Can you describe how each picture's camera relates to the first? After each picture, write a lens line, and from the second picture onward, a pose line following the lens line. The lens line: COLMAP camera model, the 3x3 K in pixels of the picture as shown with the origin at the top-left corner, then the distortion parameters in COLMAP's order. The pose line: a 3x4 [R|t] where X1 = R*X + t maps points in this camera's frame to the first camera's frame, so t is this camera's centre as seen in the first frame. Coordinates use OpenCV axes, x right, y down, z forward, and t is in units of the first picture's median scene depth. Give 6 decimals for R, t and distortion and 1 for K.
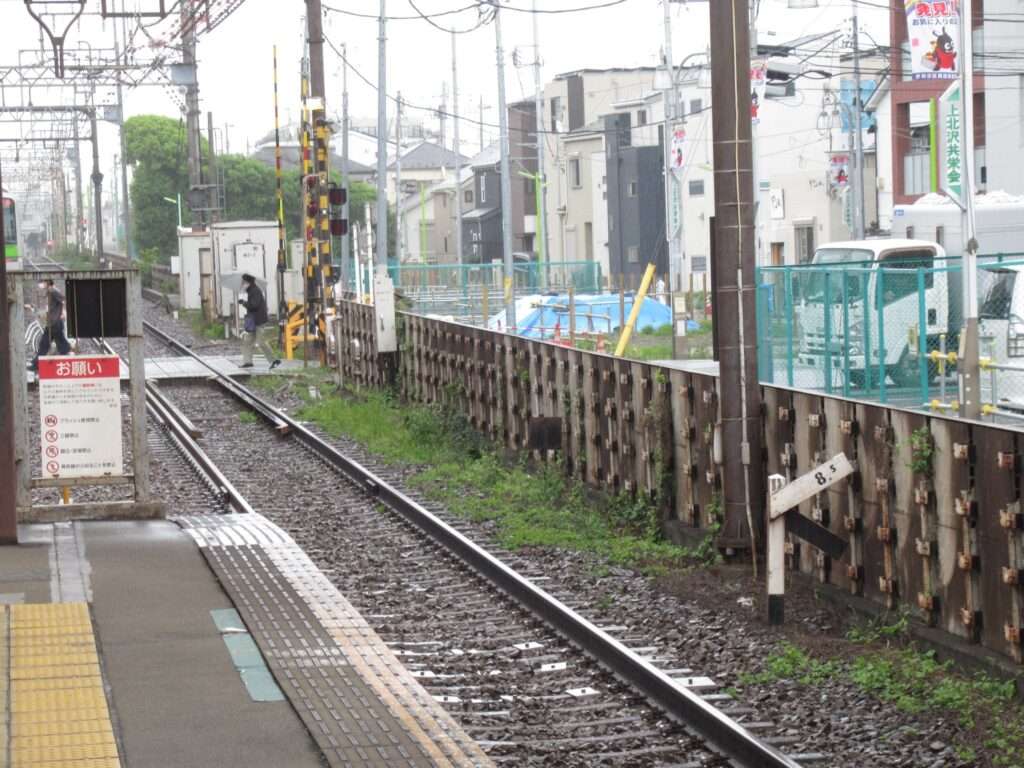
lens RADIAL K [[4155.9, 0, 518.4], [0, 4155.9, 432.1], [0, 0, 1]] dist [1.358228, -10.905540]
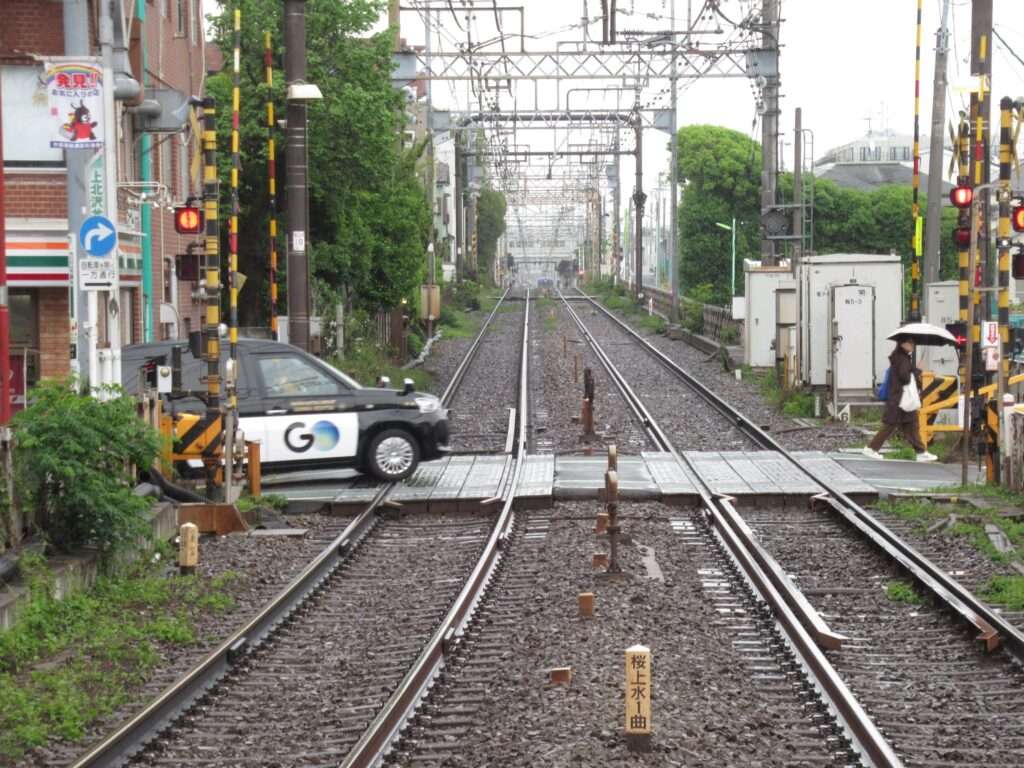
lens RADIAL K [[4155.9, 0, 518.4], [0, 4155.9, 432.1], [0, 0, 1]] dist [1.358228, -10.905540]
pose [[0.991727, 0.034287, -0.123698, -0.041333], [-0.035145, 0.999371, -0.004757, -0.018998], [0.123457, 0.009065, 0.992309, 0.368328]]
